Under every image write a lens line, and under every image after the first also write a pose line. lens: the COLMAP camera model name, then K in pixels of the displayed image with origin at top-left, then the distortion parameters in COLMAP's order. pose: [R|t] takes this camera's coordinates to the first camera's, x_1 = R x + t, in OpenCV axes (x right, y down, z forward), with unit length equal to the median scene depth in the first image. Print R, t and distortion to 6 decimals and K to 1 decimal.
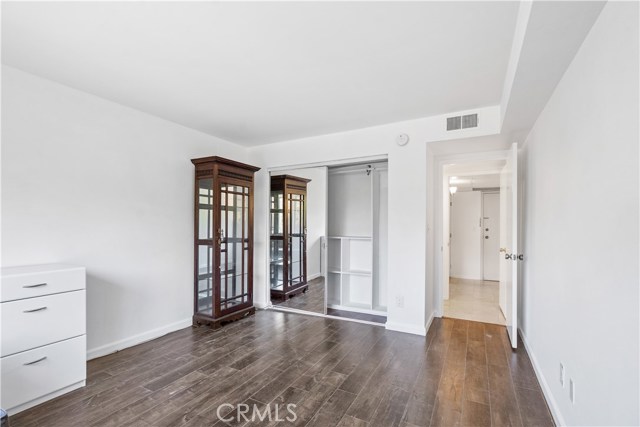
lens RADIAL K [[292.6, 0, 313.1], [0, 292.6, 219.0], [0, 0, 1]] dist [-0.000942, 0.000796]
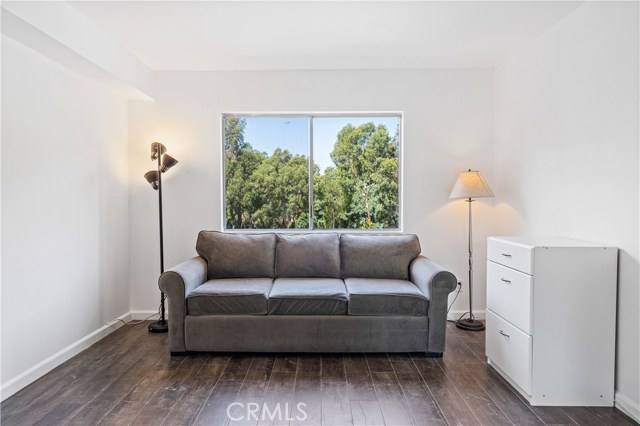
lens RADIAL K [[416.8, 0, 320.2], [0, 416.8, 209.8], [0, 0, 1]] dist [0.015211, -0.002131]
pose [[-0.866914, 0.006745, -0.498412, 0.176706], [-0.000876, 0.999886, 0.015055, 0.052764], [0.498457, 0.013488, -0.866809, 1.397950]]
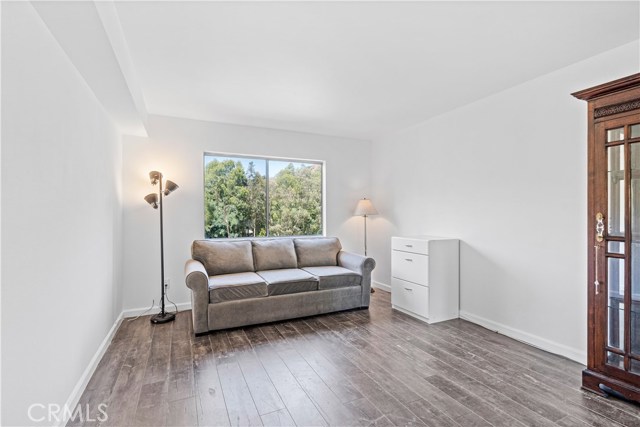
lens RADIAL K [[292.6, 0, 319.5], [0, 292.6, 215.0], [0, 0, 1]] dist [-0.000942, 0.000796]
pose [[-0.565584, -0.006130, -0.824668, 0.579612], [0.006294, 0.999911, -0.011750, 0.051759], [0.824667, -0.011836, -0.565495, 1.162494]]
